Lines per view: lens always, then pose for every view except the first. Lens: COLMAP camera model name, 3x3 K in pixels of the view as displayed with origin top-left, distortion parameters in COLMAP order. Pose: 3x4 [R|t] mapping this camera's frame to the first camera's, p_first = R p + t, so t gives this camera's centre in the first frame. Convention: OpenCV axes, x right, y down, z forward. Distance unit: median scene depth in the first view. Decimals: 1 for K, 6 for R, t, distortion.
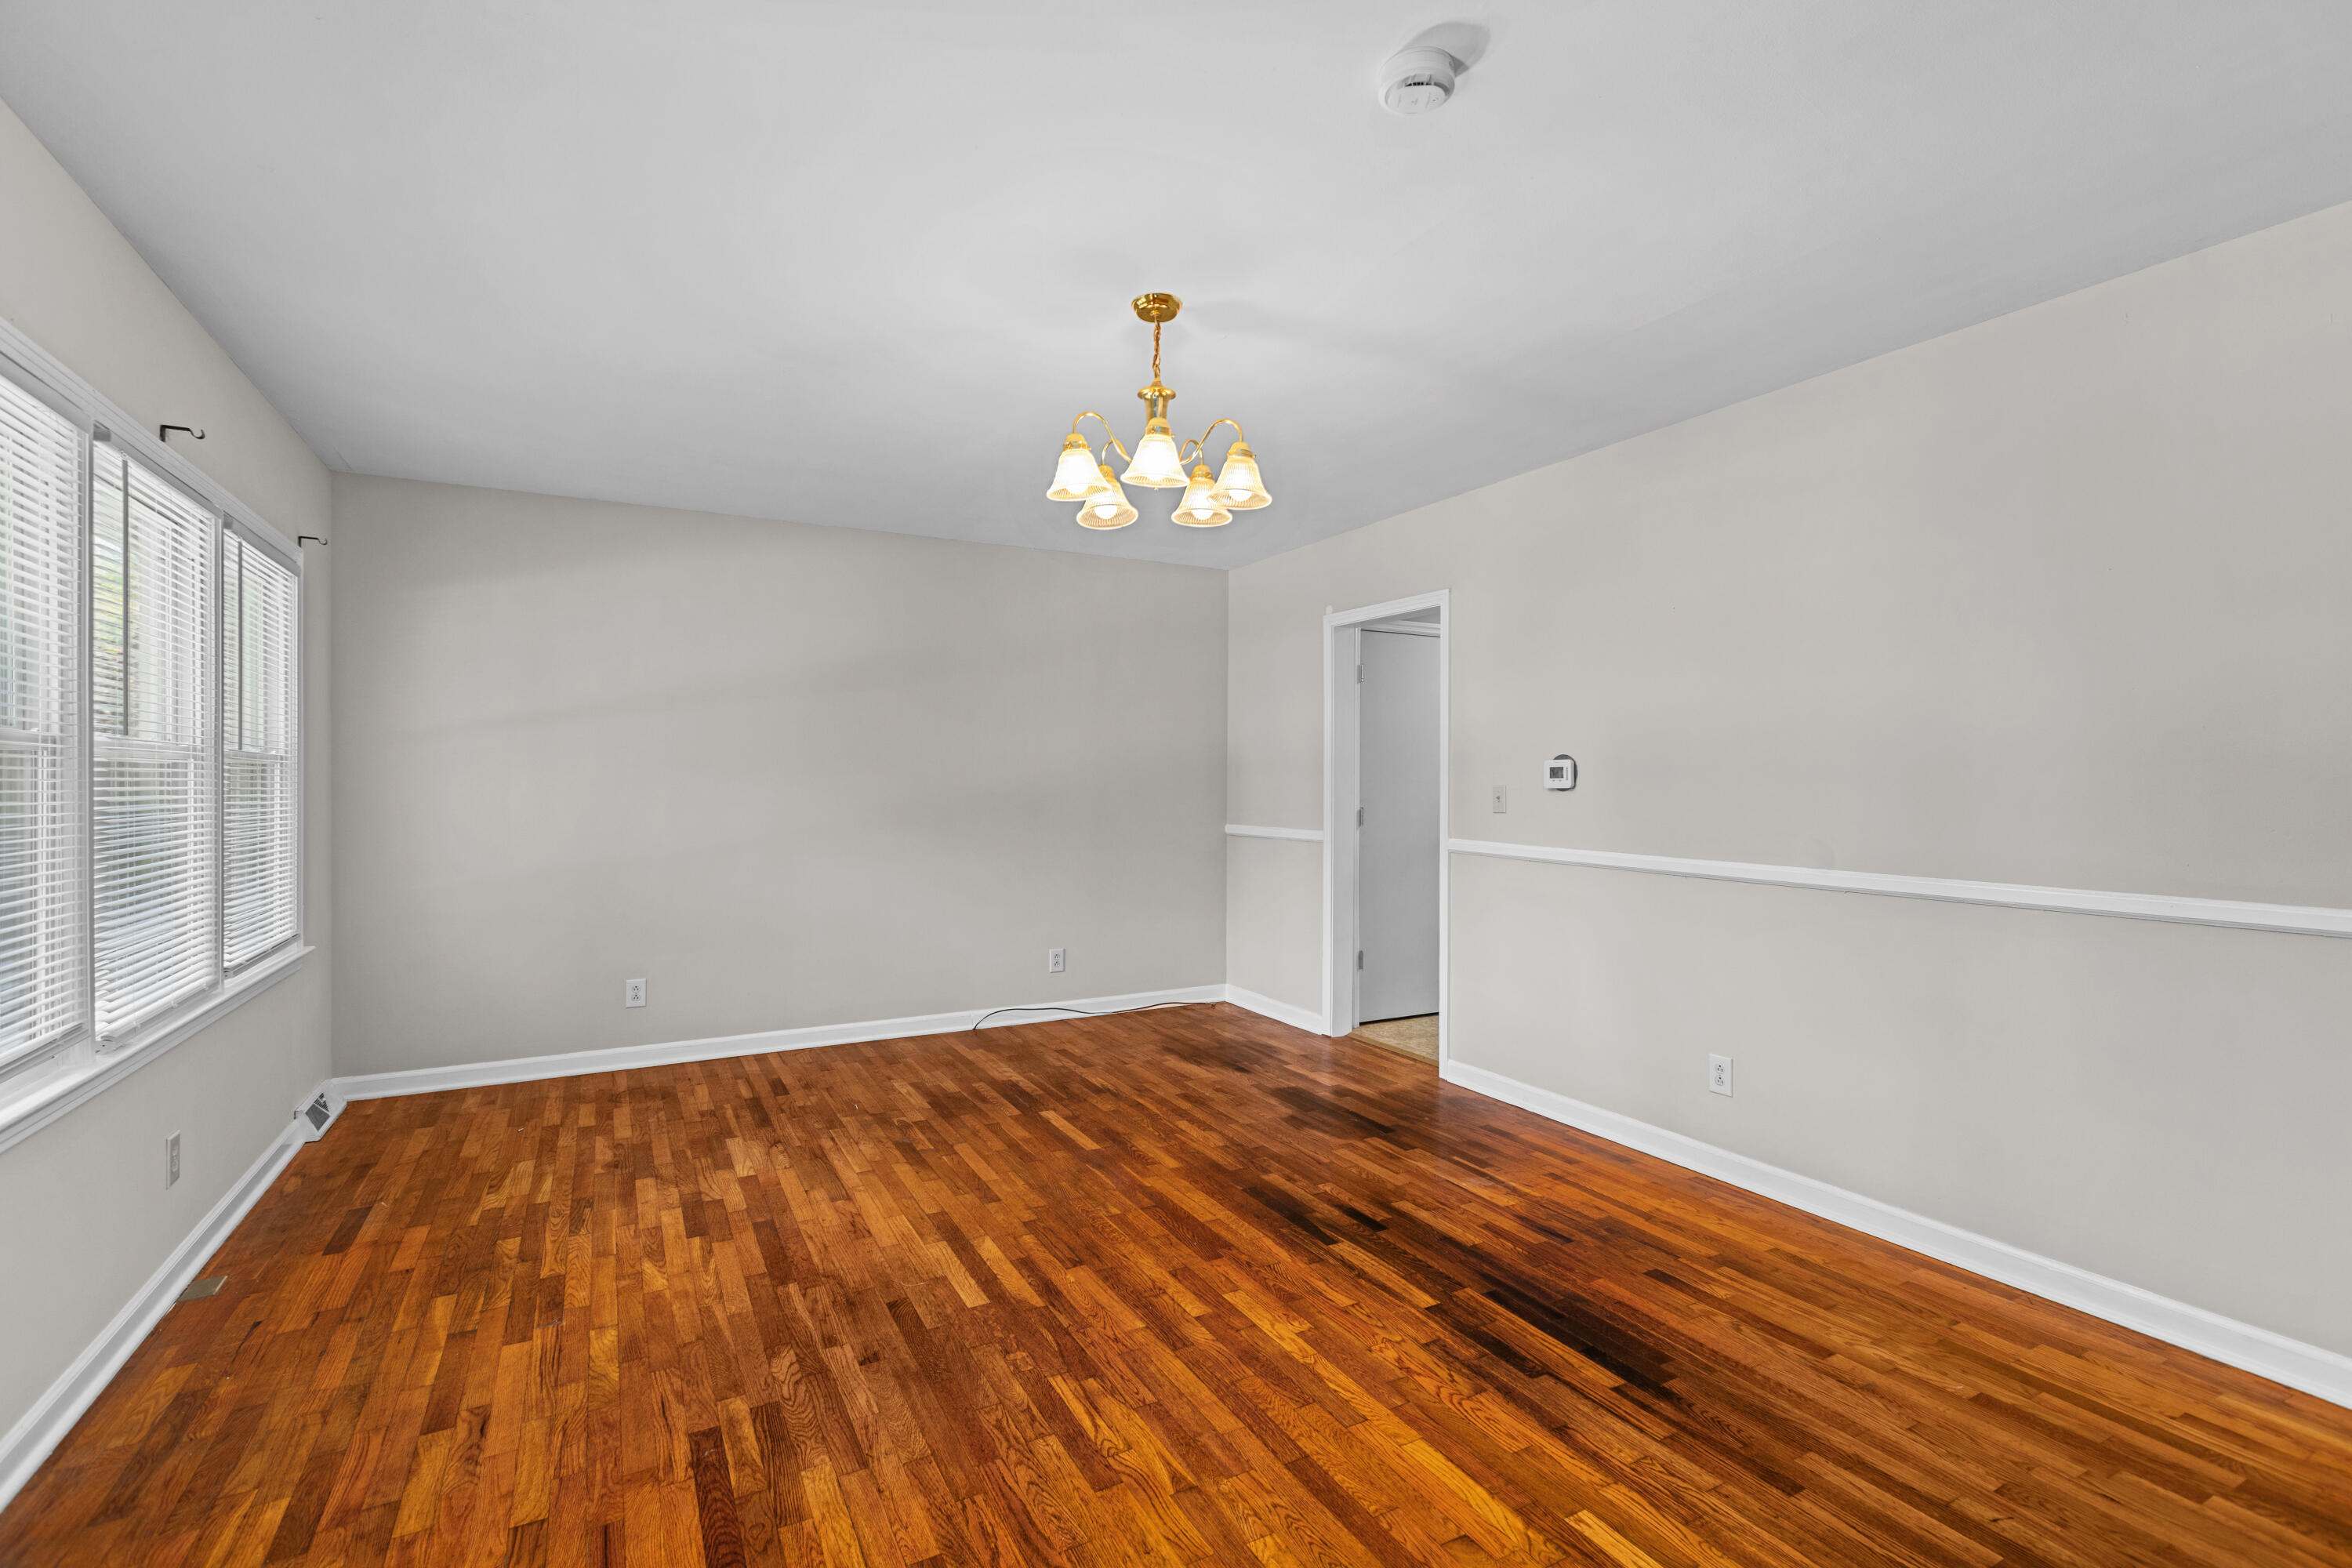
lens RADIAL K [[1064.5, 0, 1173.3], [0, 1064.5, 792.3], [0, 0, 1]] dist [0.003255, -0.000209]
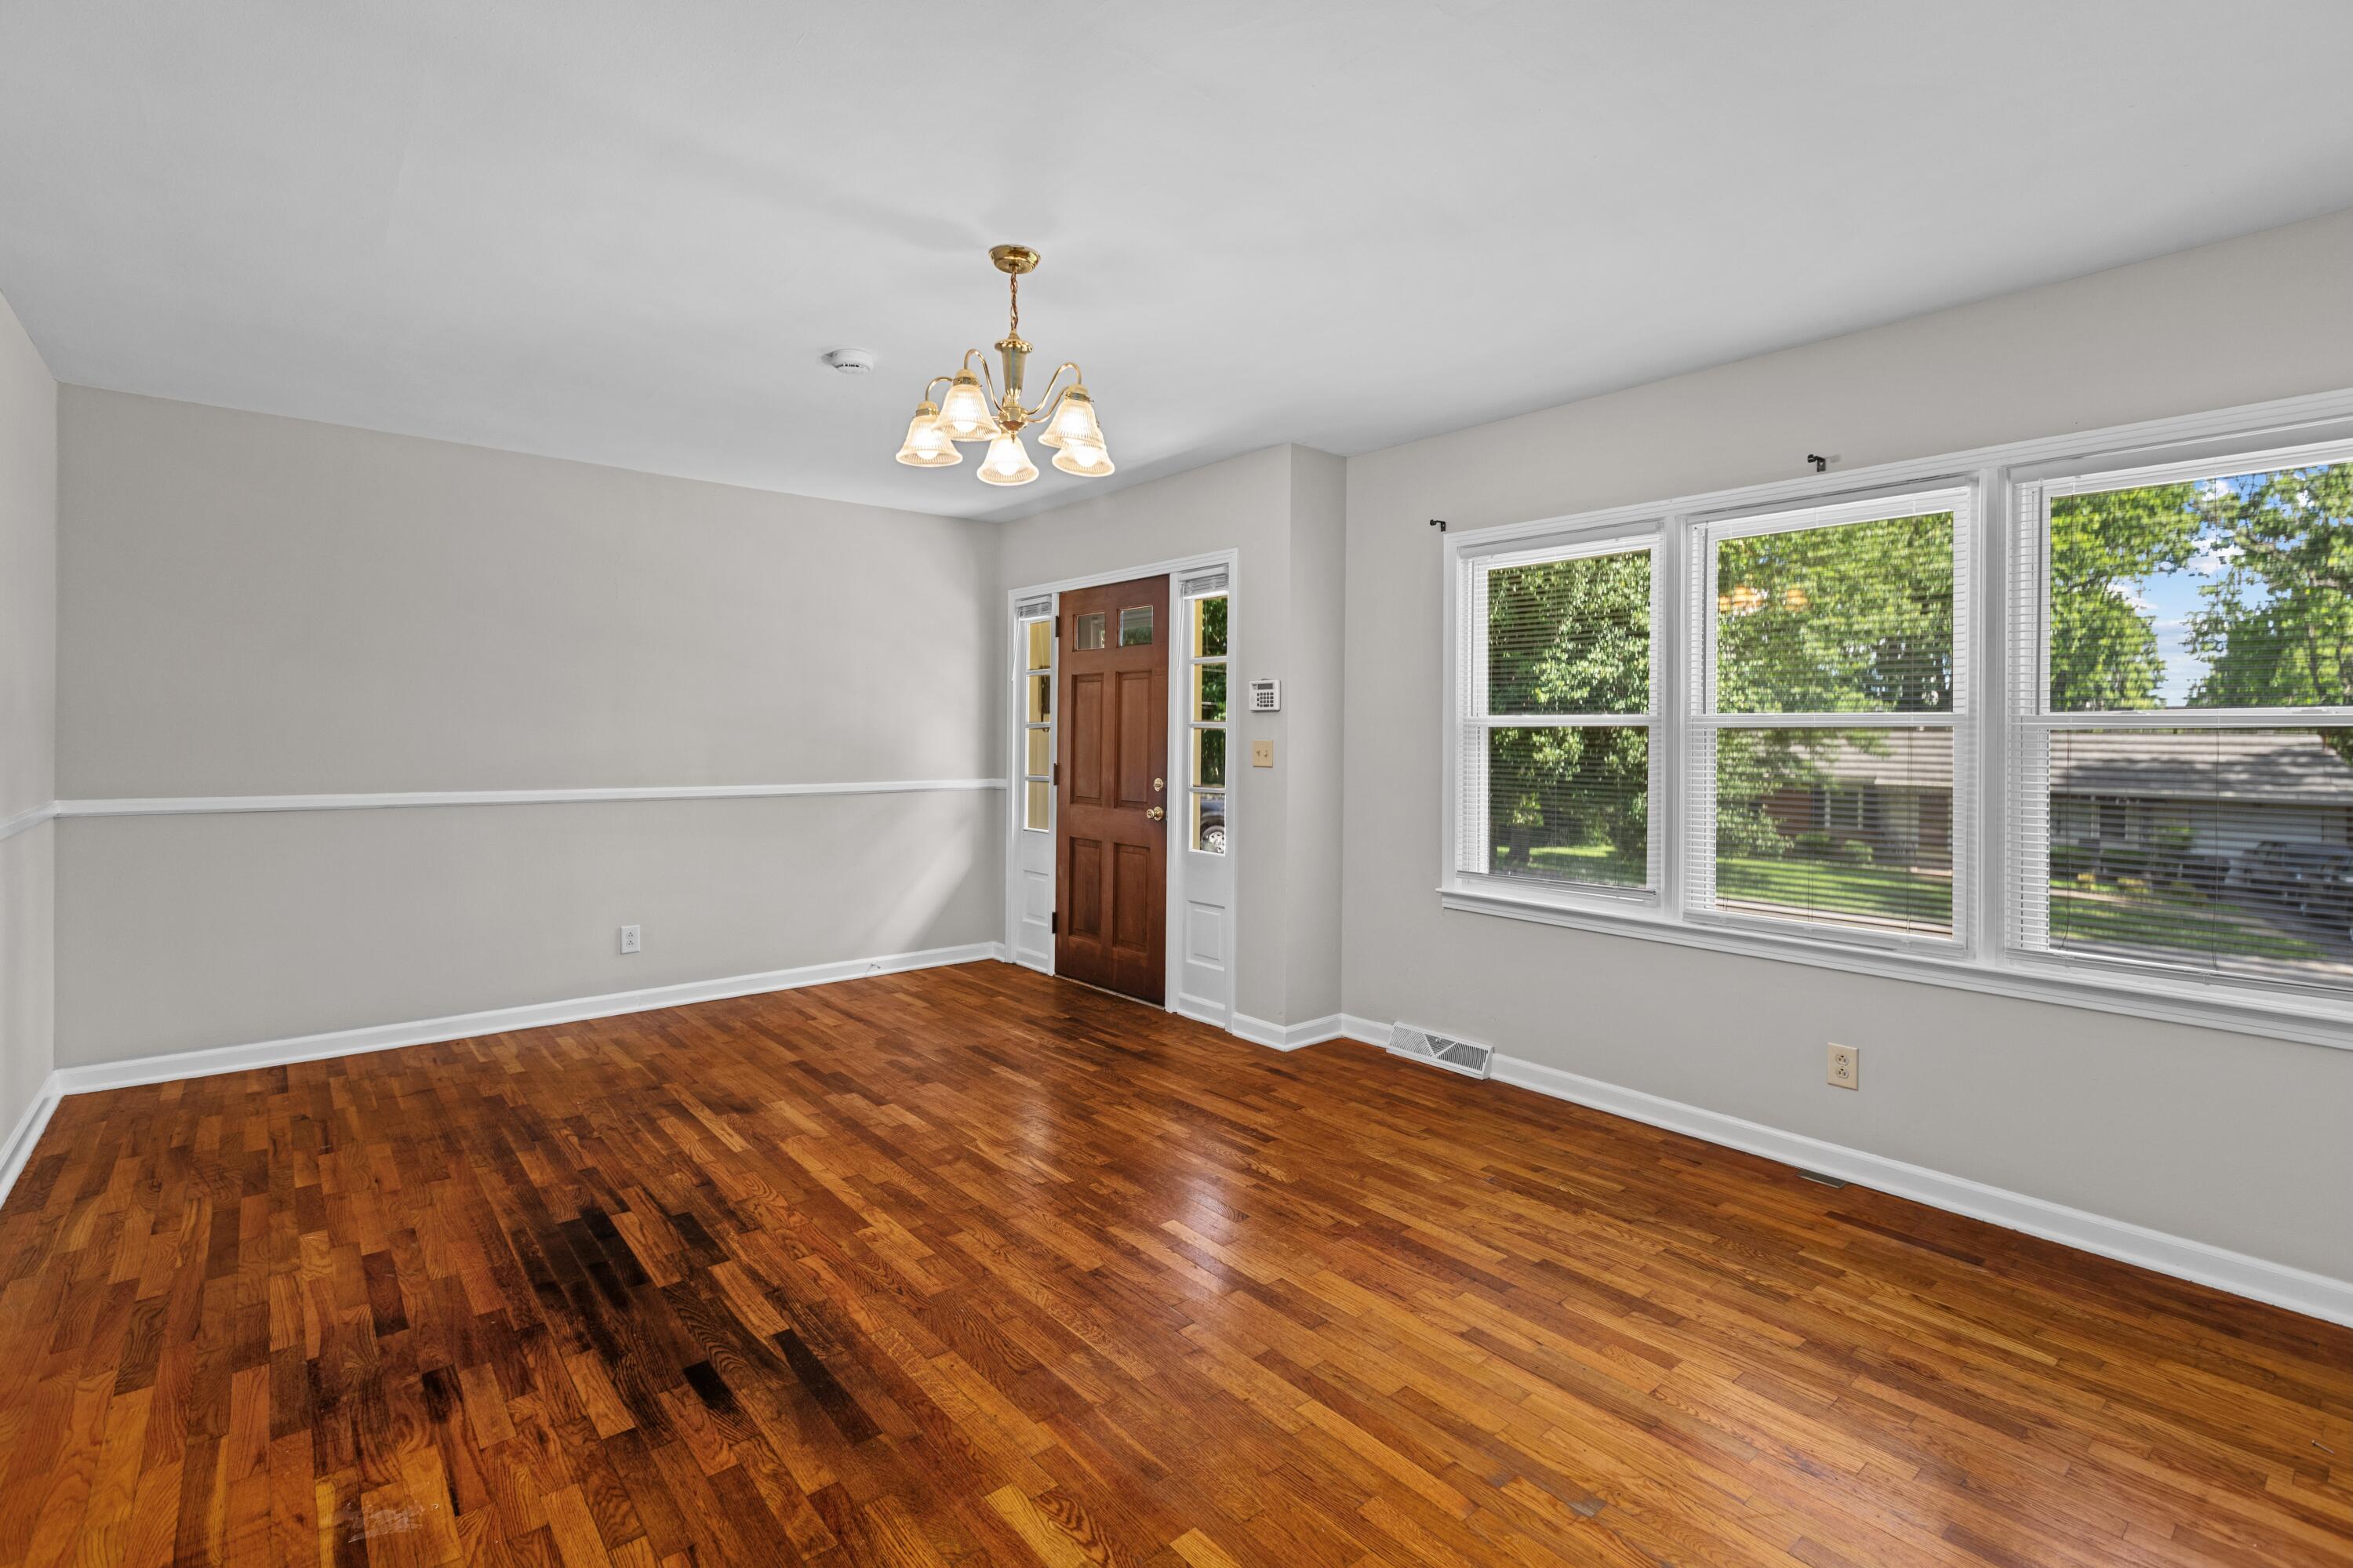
lens RADIAL K [[1065.0, 0, 1173.9], [0, 1065.0, 758.7], [0, 0, 1]] dist [0.003255, -0.000209]
pose [[-0.976916, -0.007624, -0.213486, 0.040758], [-0.014746, 0.999386, 0.031787, -0.023235], [0.213112, 0.034202, -0.976429, 1.843260]]
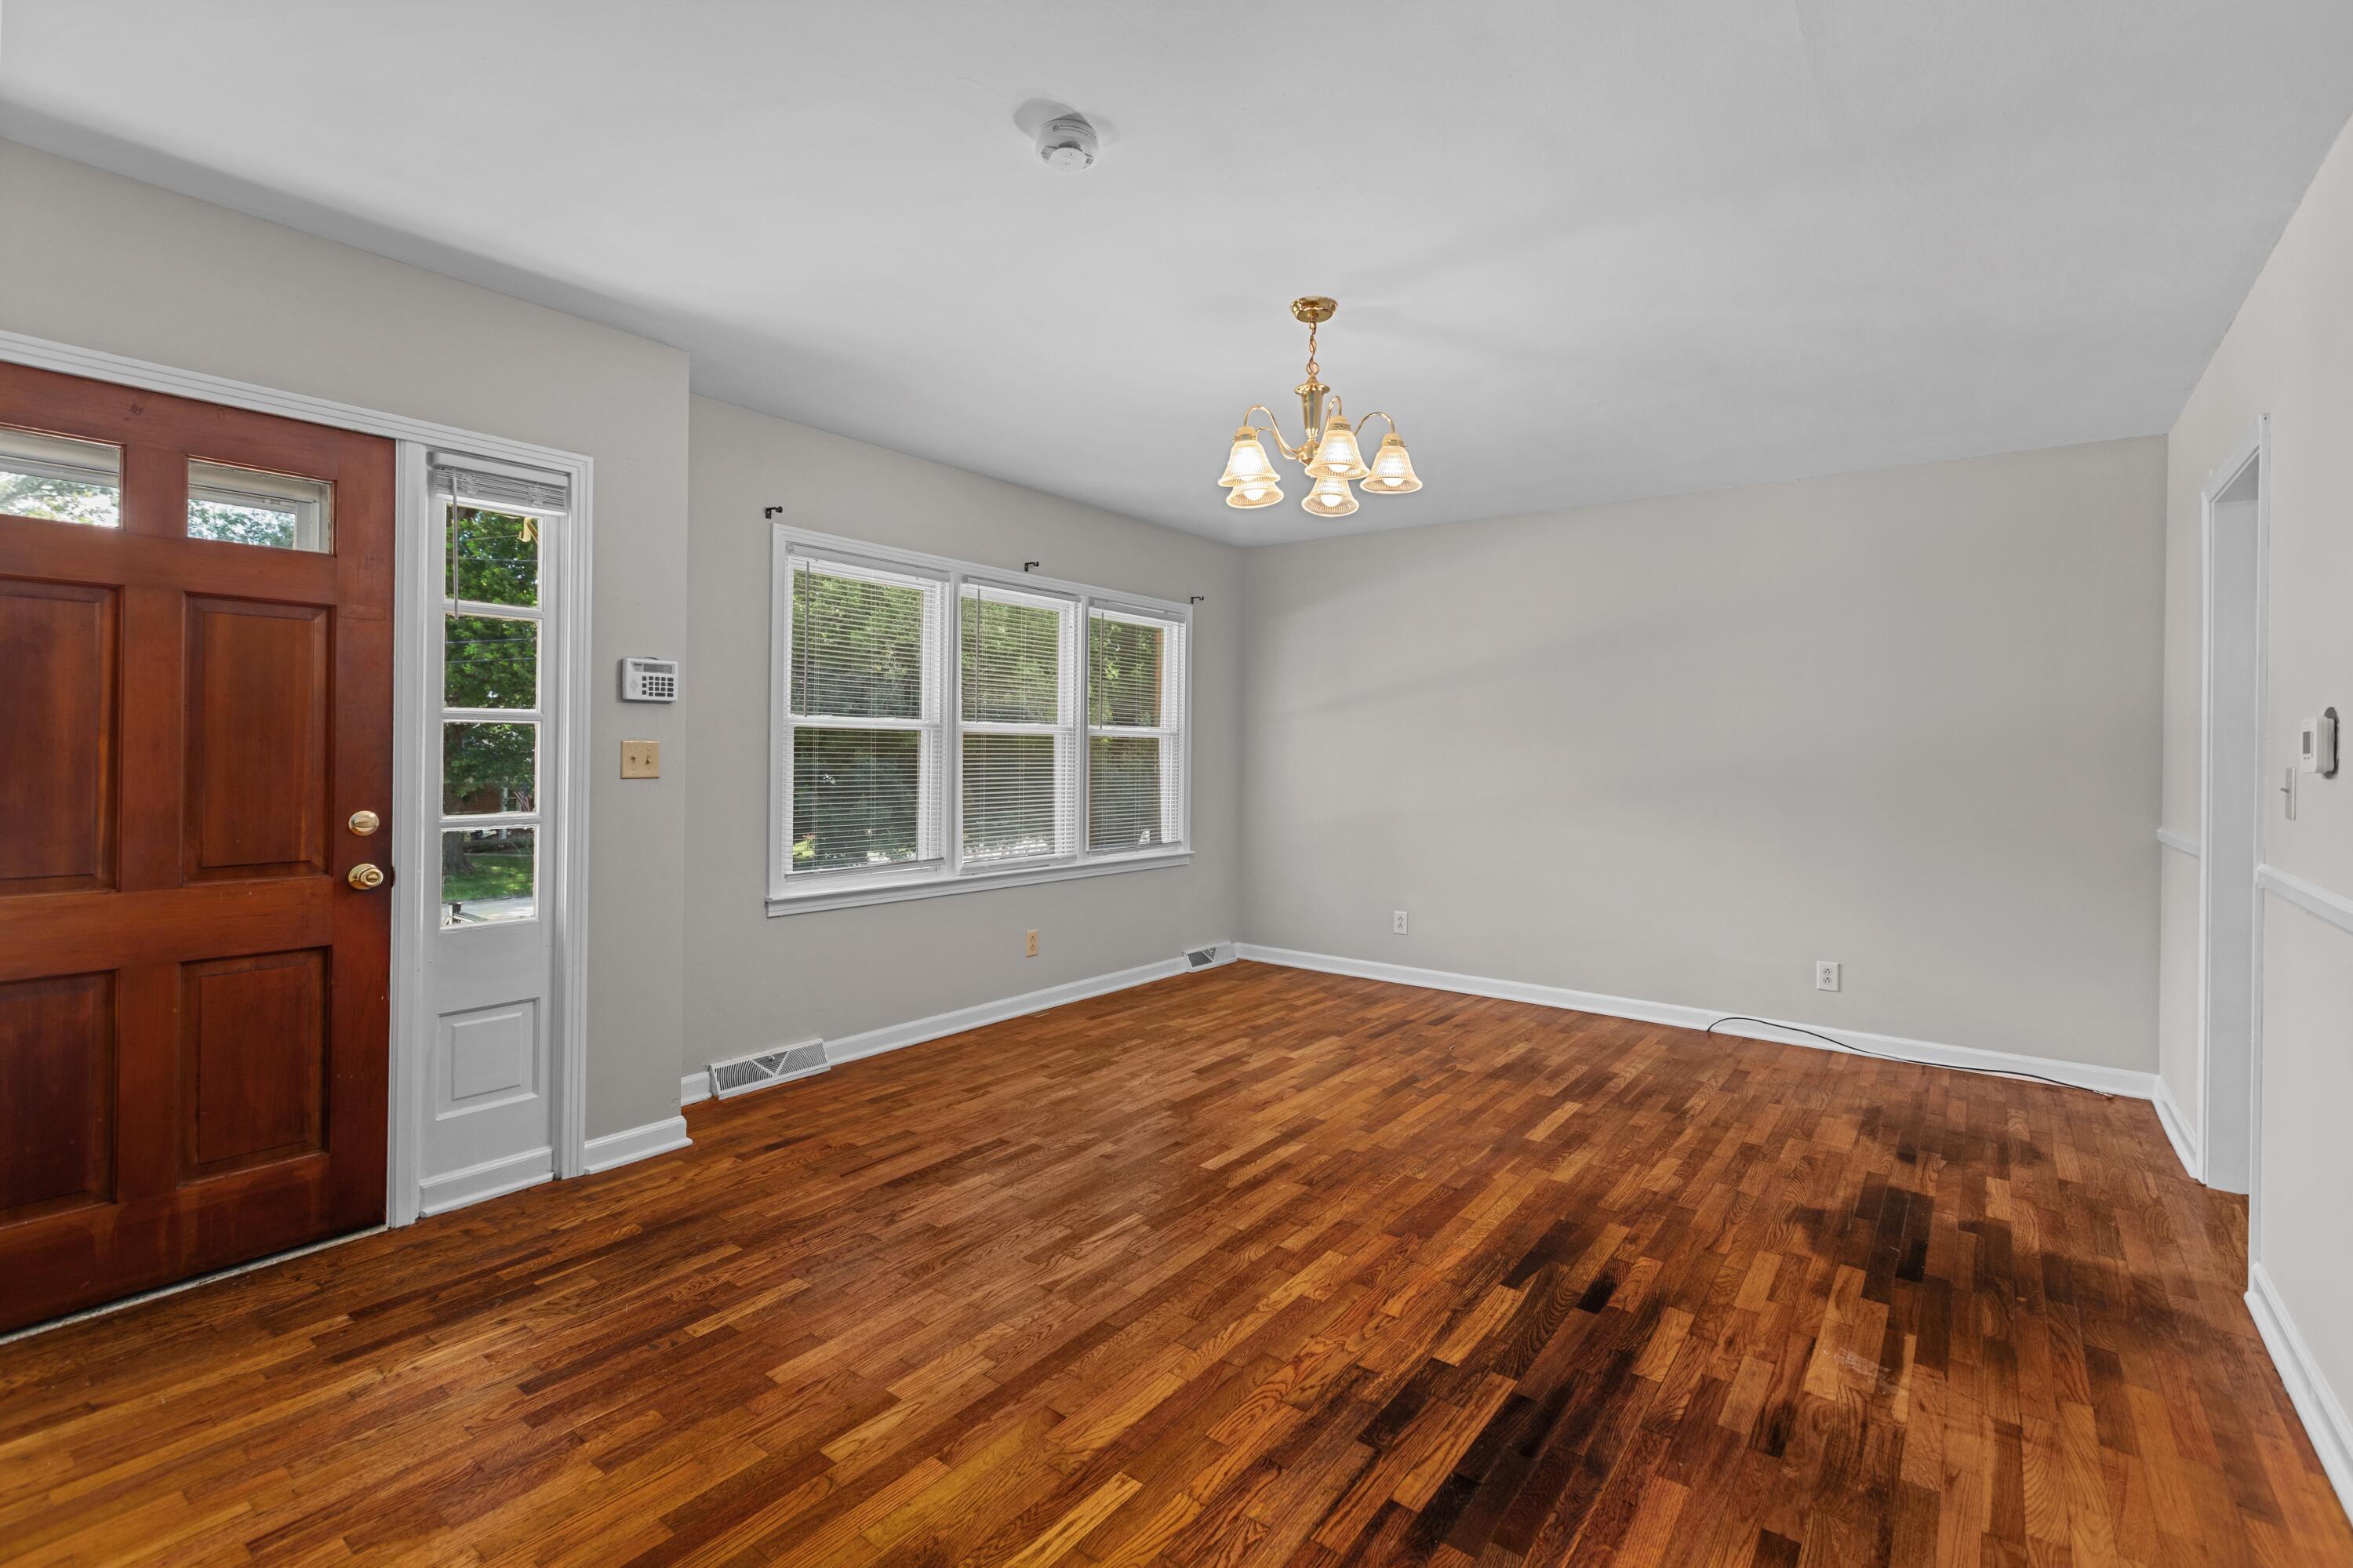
lens RADIAL K [[1065.0, 0, 1158.9], [0, 1065.0, 746.0], [0, 0, 1]] dist [0.003255, -0.000209]
pose [[0.407085, 0.001765, -0.913388, 0.839203], [-0.022091, 0.999725, -0.007914, -0.000310], [0.913123, 0.023400, 0.407012, 0.388648]]
